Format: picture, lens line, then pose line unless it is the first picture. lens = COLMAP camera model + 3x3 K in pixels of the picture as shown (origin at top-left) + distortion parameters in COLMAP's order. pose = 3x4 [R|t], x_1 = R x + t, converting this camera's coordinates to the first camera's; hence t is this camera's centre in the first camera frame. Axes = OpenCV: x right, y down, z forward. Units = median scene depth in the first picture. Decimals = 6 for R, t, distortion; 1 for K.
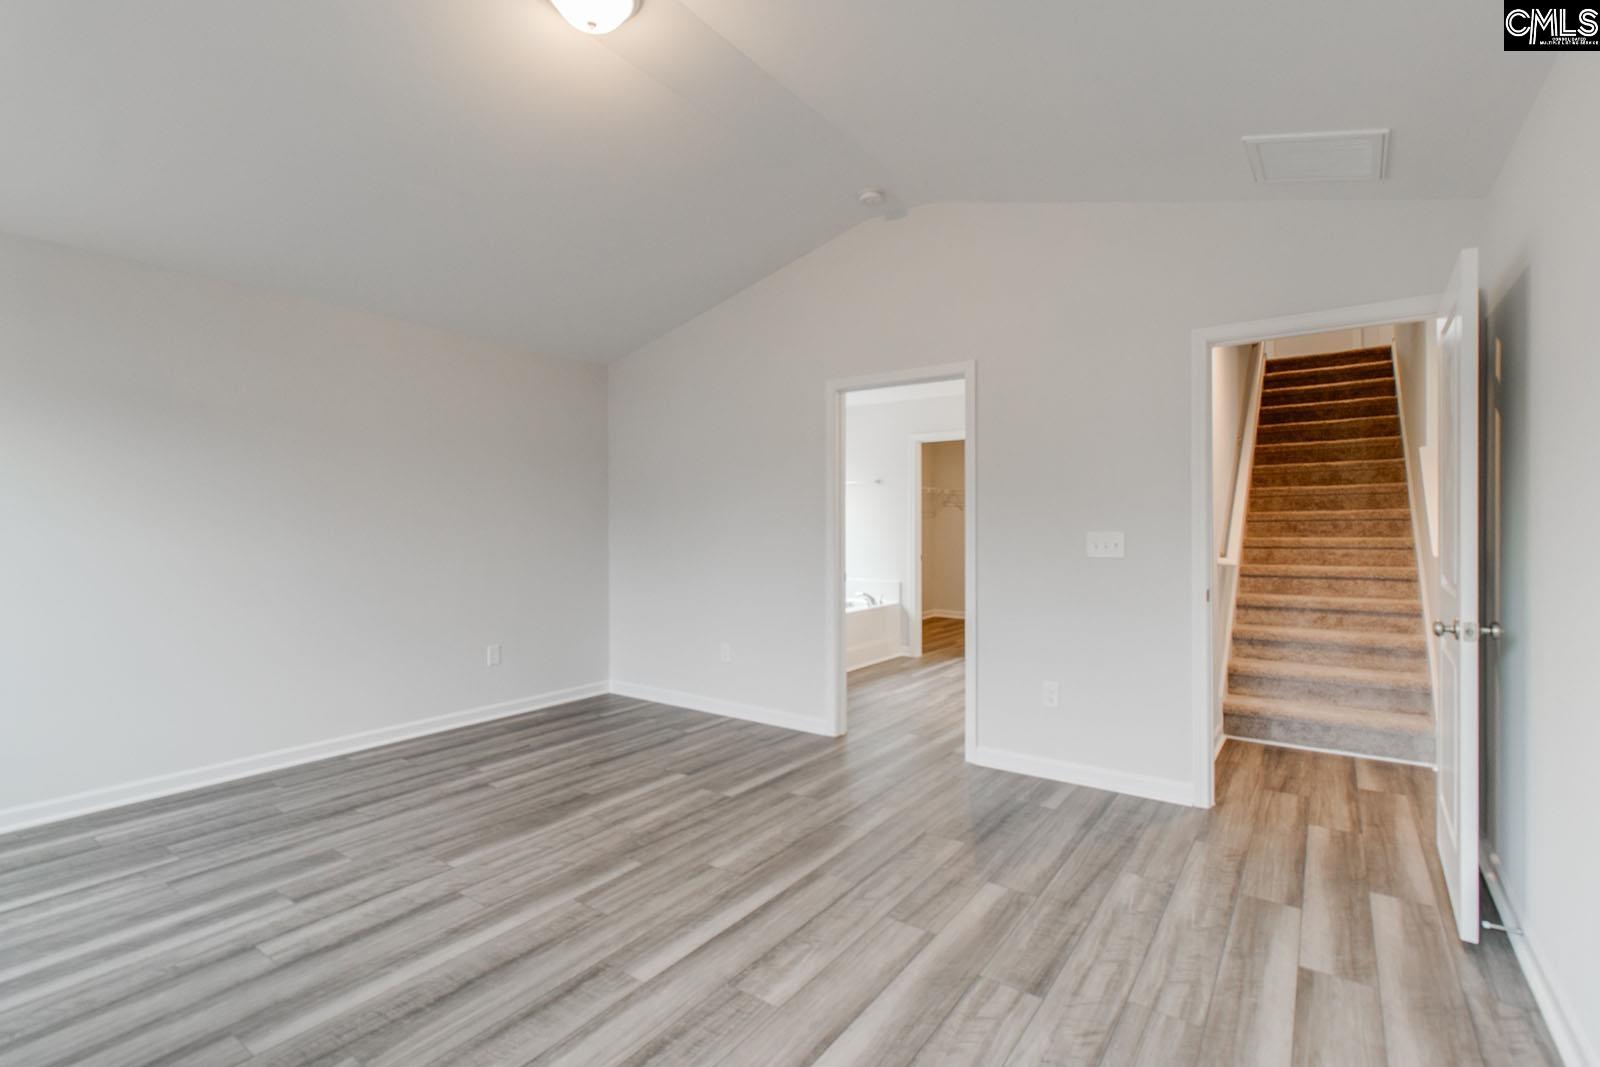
lens RADIAL K [[742.9, 0, 800.0], [0, 742.9, 533.5], [0, 0, 1]] dist [0.001960, 0.000519]
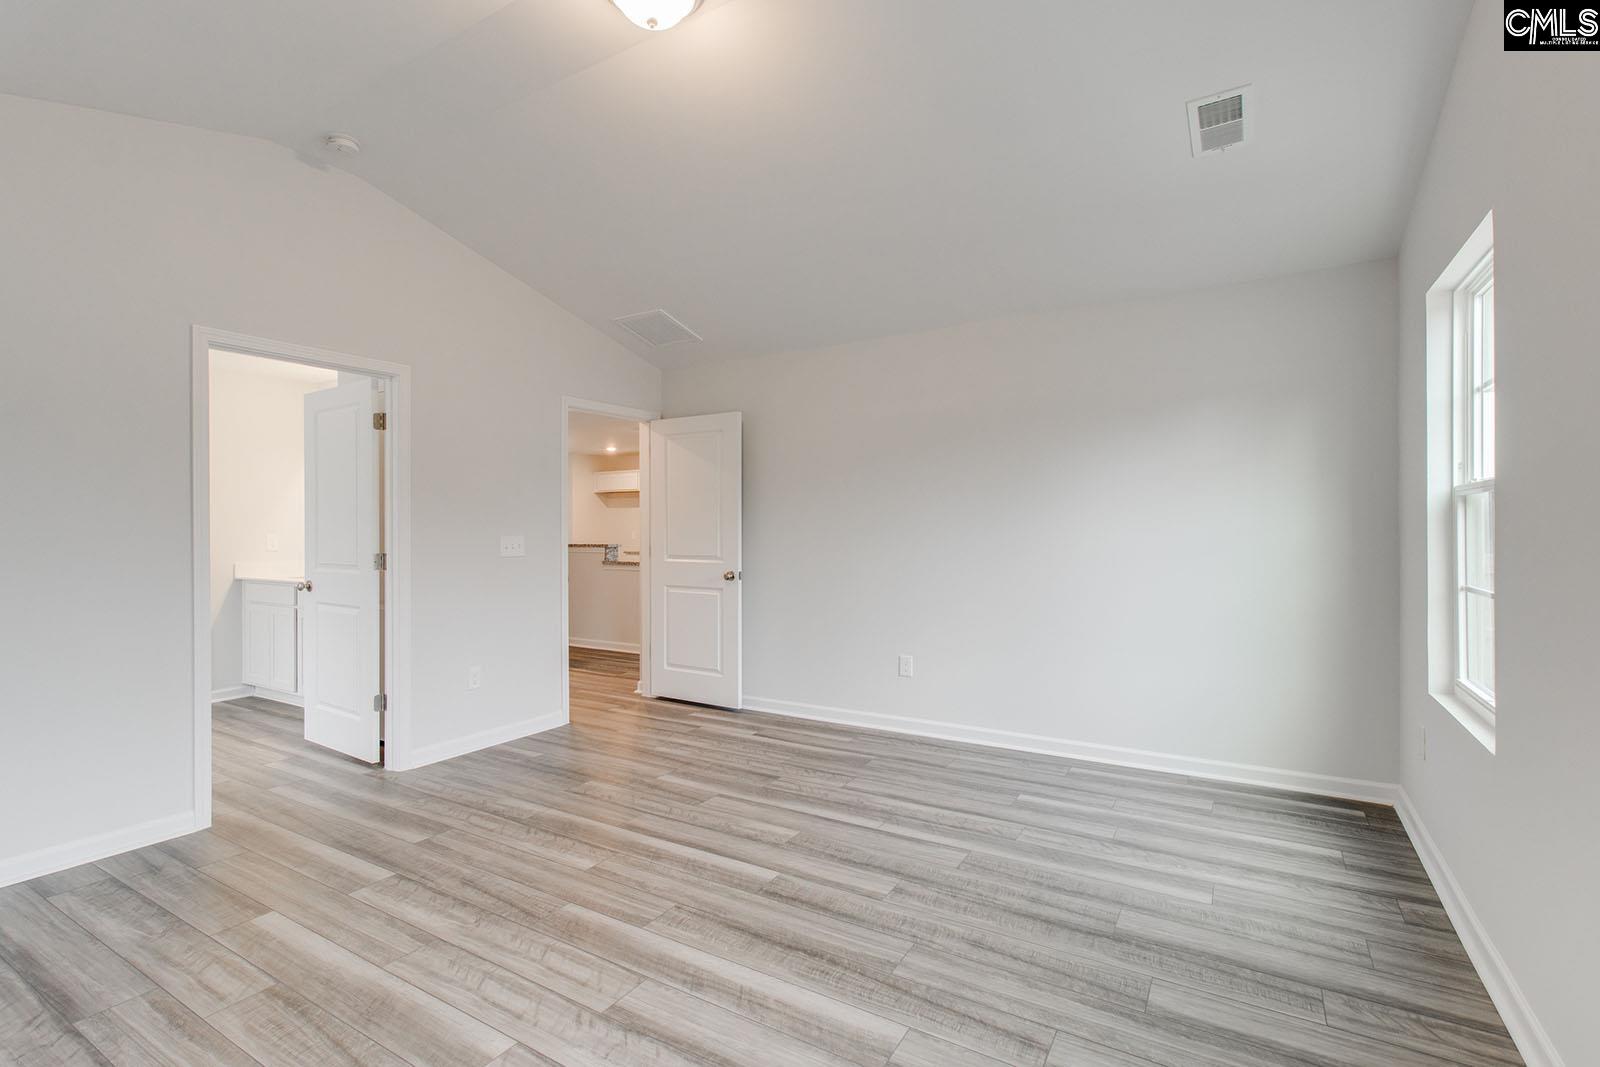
lens RADIAL K [[742.9, 0, 800.0], [0, 742.9, 533.5], [0, 0, 1]] dist [0.001960, 0.000519]
pose [[-0.078813, -0.004670, 0.996878, -1.199057], [0.010712, 0.999927, 0.005531, -0.009215], [-0.996832, 0.011115, -0.078757, 0.829856]]
